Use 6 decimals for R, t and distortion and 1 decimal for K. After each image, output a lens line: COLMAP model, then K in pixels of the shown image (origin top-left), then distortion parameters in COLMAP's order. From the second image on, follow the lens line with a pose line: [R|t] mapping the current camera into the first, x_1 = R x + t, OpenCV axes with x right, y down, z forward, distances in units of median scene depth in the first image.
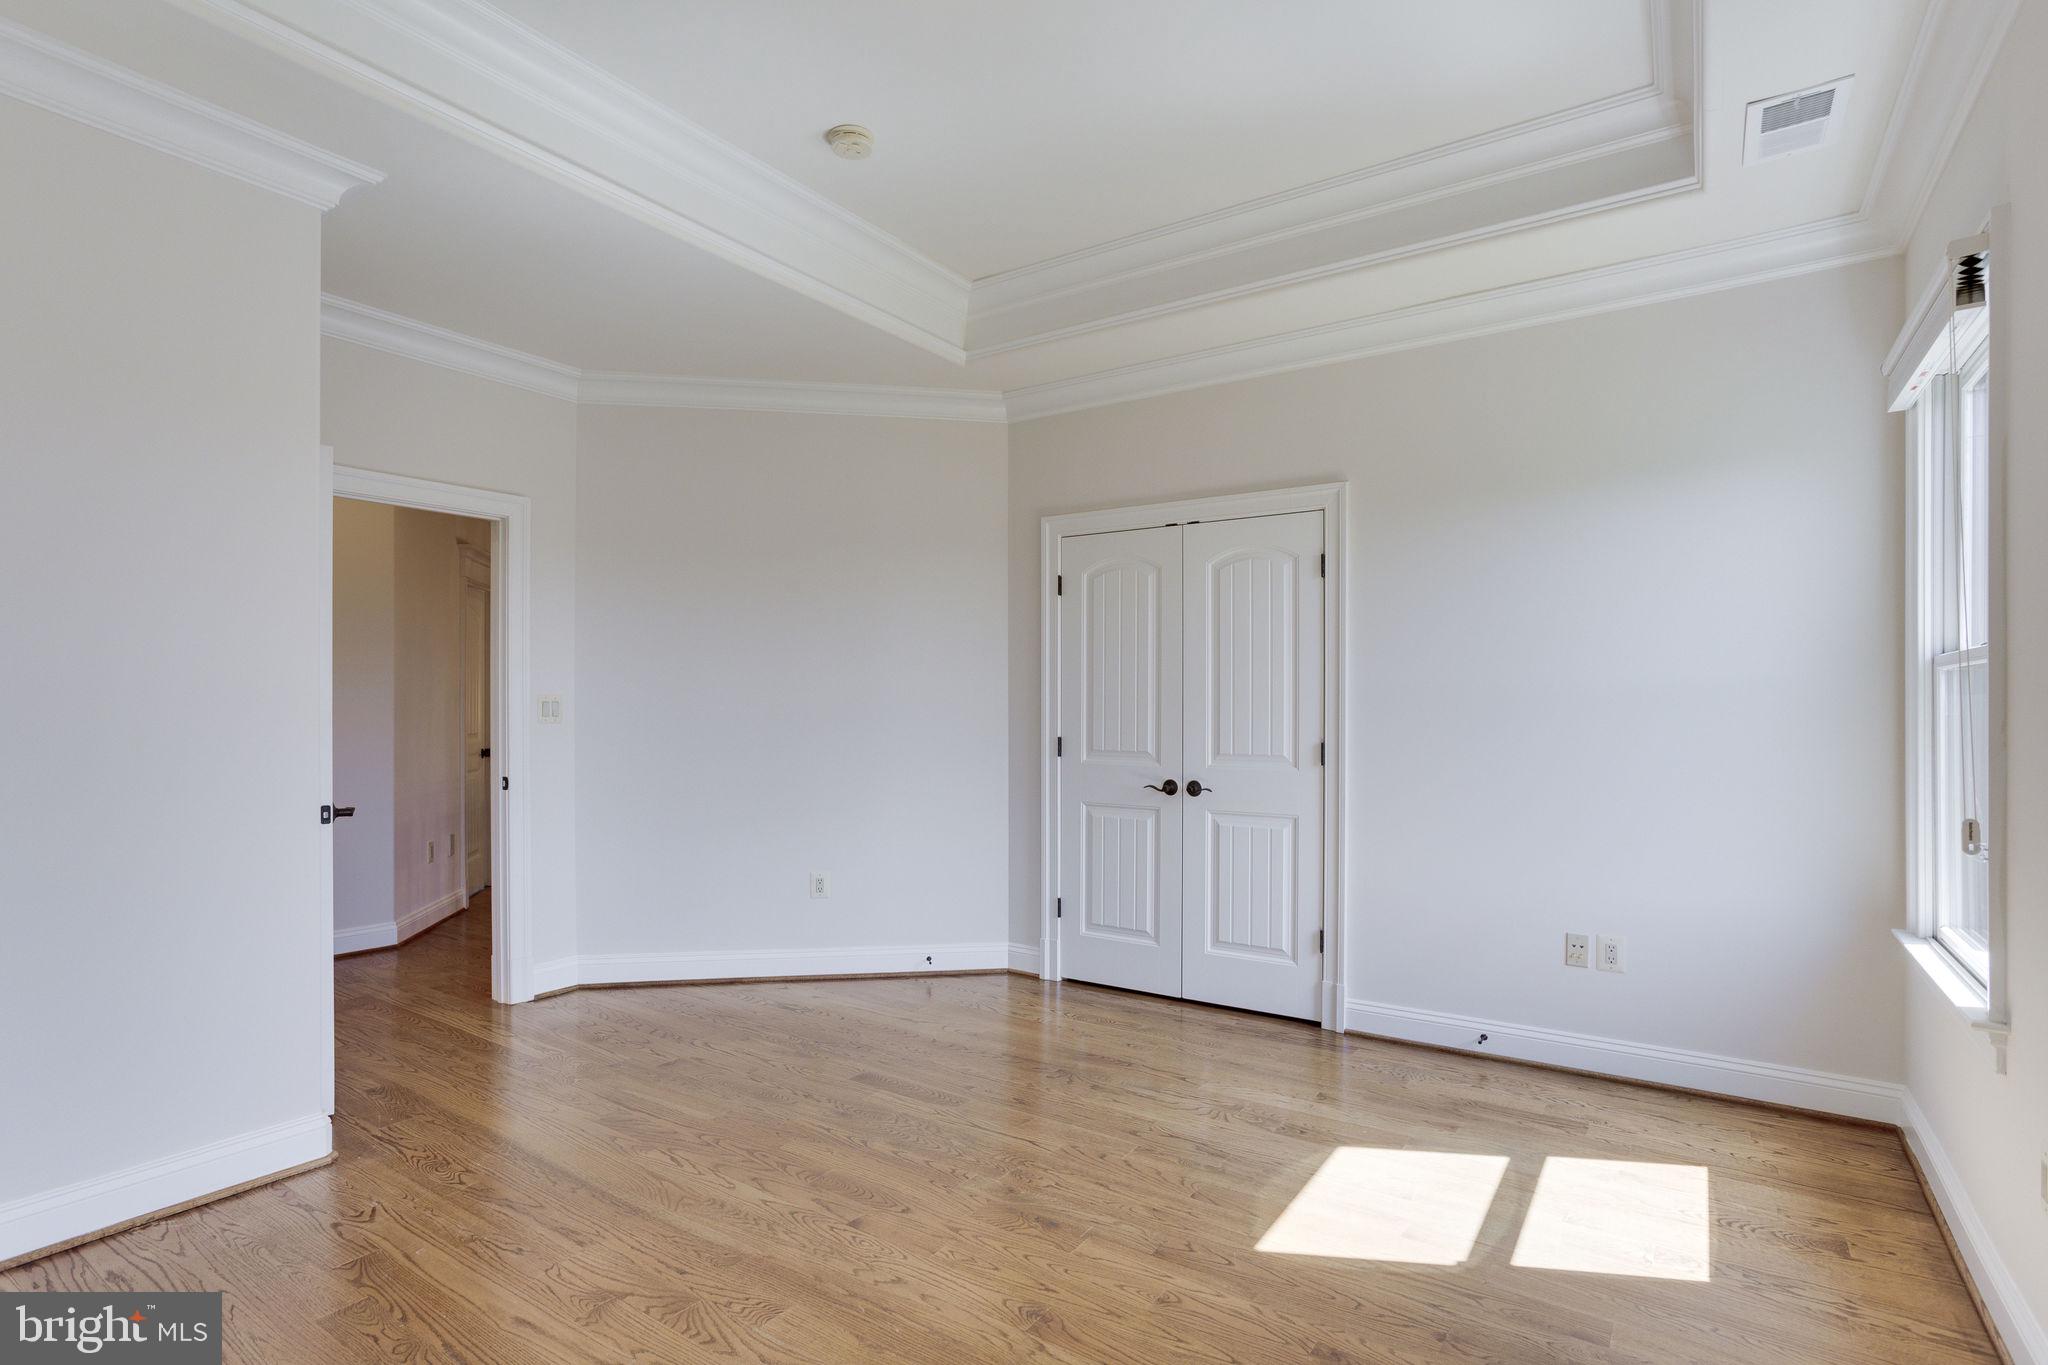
lens RADIAL K [[1023.9, 0, 1014.5], [0, 1023.9, 715.4], [0, 0, 1]] dist [-0.039537, 0.025191]
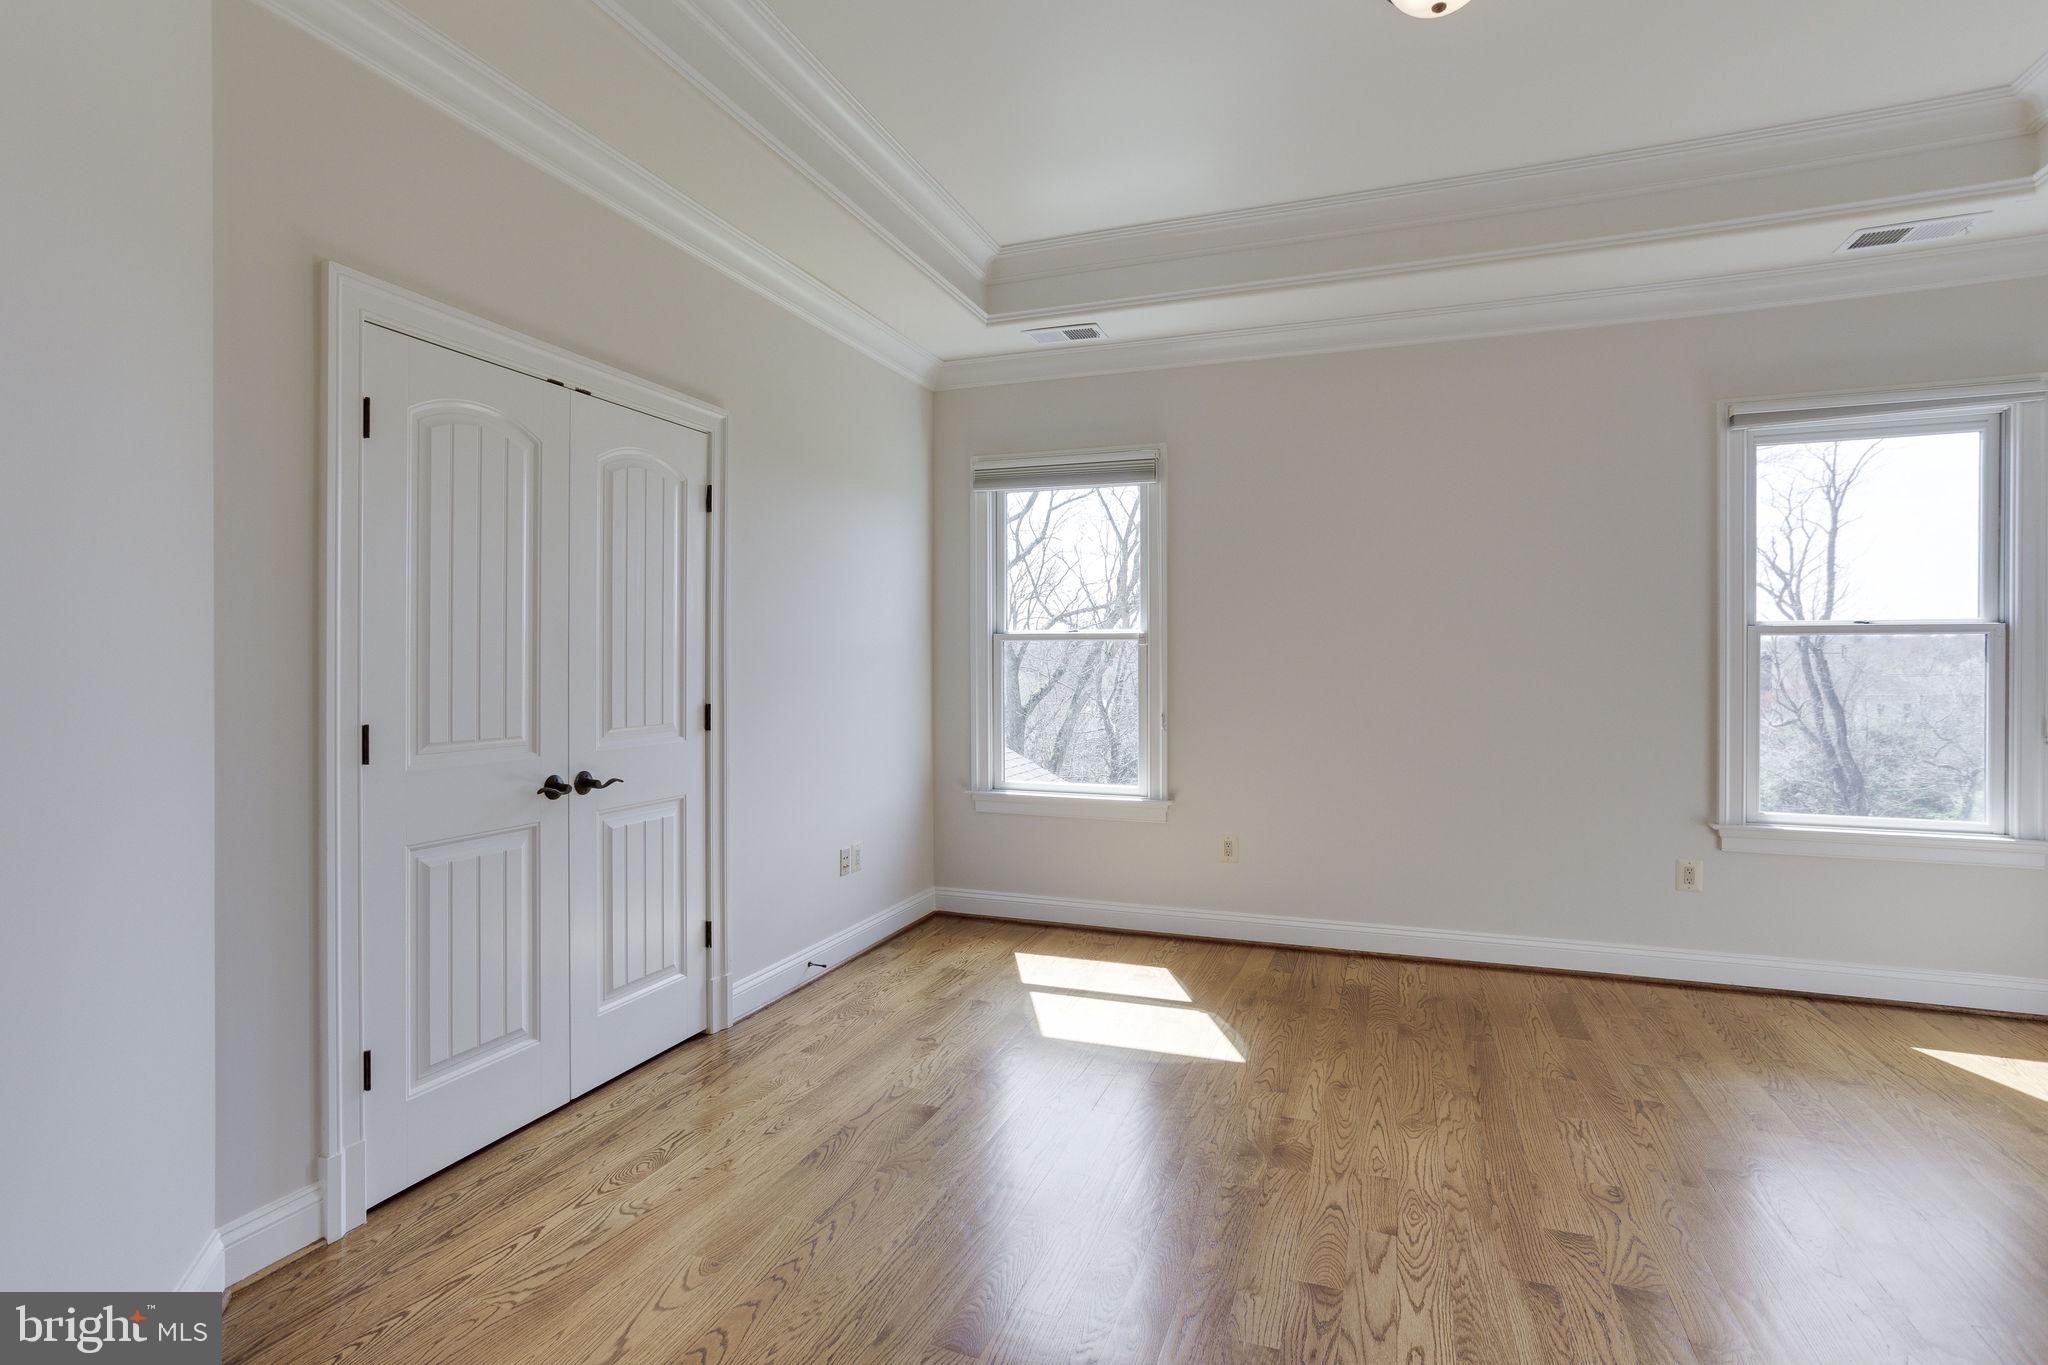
lens RADIAL K [[1010.9, 0, 1000.2], [0, 1010.9, 684.3], [0, 0, 1]] dist [-0.039465, 0.023604]
pose [[-0.241210, -0.020944, 0.970247, -0.580424], [0.007905, 0.999692, 0.023545, -0.008372], [-0.970441, 0.013349, -0.240970, 0.965268]]
